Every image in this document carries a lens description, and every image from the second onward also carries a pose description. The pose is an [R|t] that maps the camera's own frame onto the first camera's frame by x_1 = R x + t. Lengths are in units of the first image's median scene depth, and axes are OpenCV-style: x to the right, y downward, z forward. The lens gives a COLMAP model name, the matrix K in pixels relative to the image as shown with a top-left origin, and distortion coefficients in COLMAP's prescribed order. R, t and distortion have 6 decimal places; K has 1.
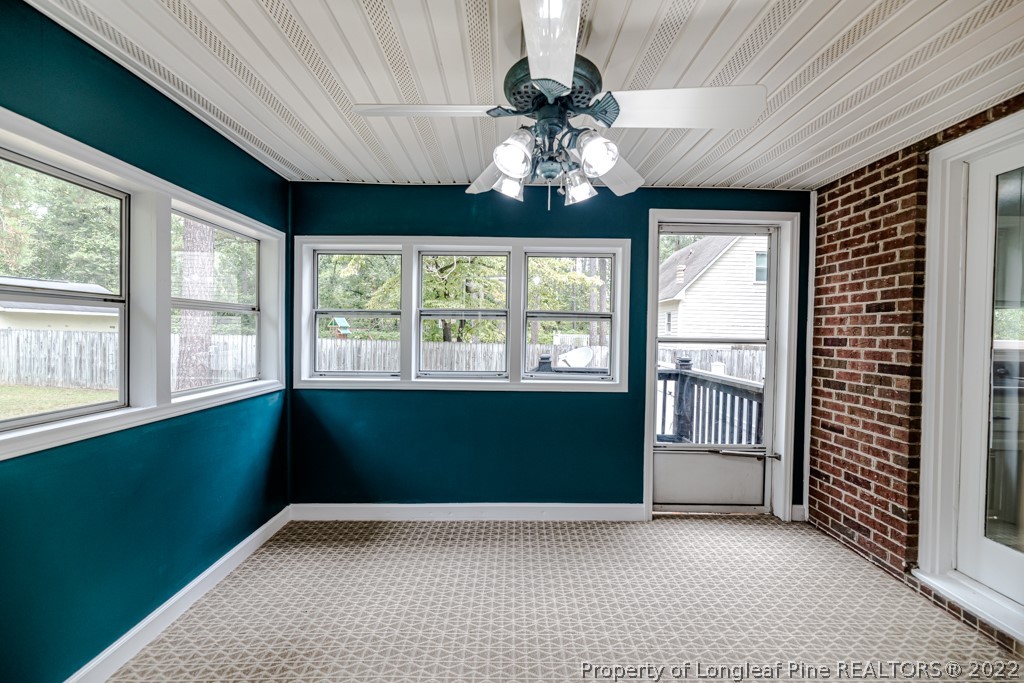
lens RADIAL K [[424.0, 0, 511.6], [0, 424.0, 337.0], [0, 0, 1]] dist [-0.000074, 0.000004]
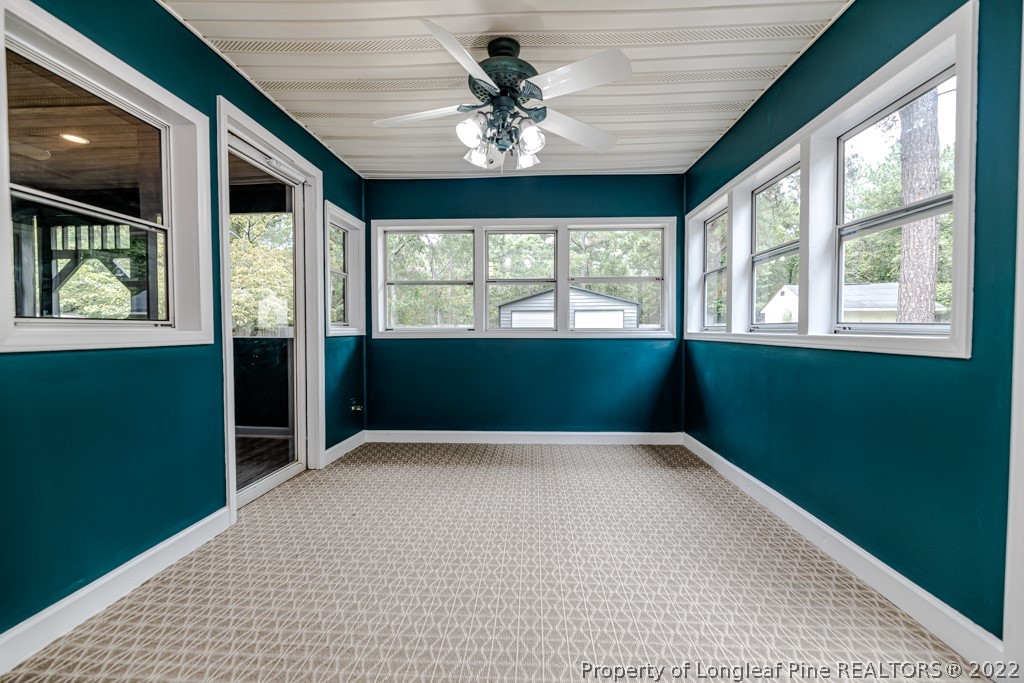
lens RADIAL K [[414.7, 0, 512.0], [0, 414.7, 341.5], [0, 0, 1]] dist [-0.002710, -0.000285]
pose [[-0.063188, 0.016725, -0.997861, 0.741169], [-0.014798, 0.999734, 0.017694, 0.116043], [0.997892, 0.015885, -0.062924, 0.580742]]
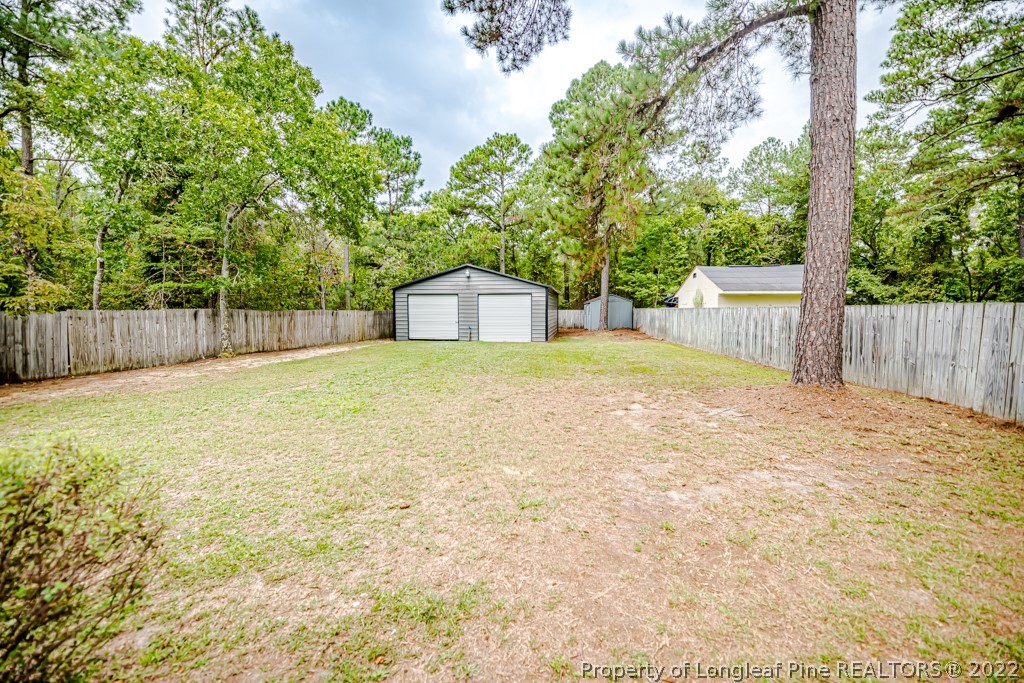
lens RADIAL K [[414.7, 0, 512.0], [0, 414.7, 341.5], [0, 0, 1]] dist [-0.002710, -0.000285]
pose [[0.067120, 0.048896, -0.996546, -0.278002], [-0.009526, 0.998784, 0.048364, 0.108017], [0.997699, 0.006247, 0.067504, 1.448977]]
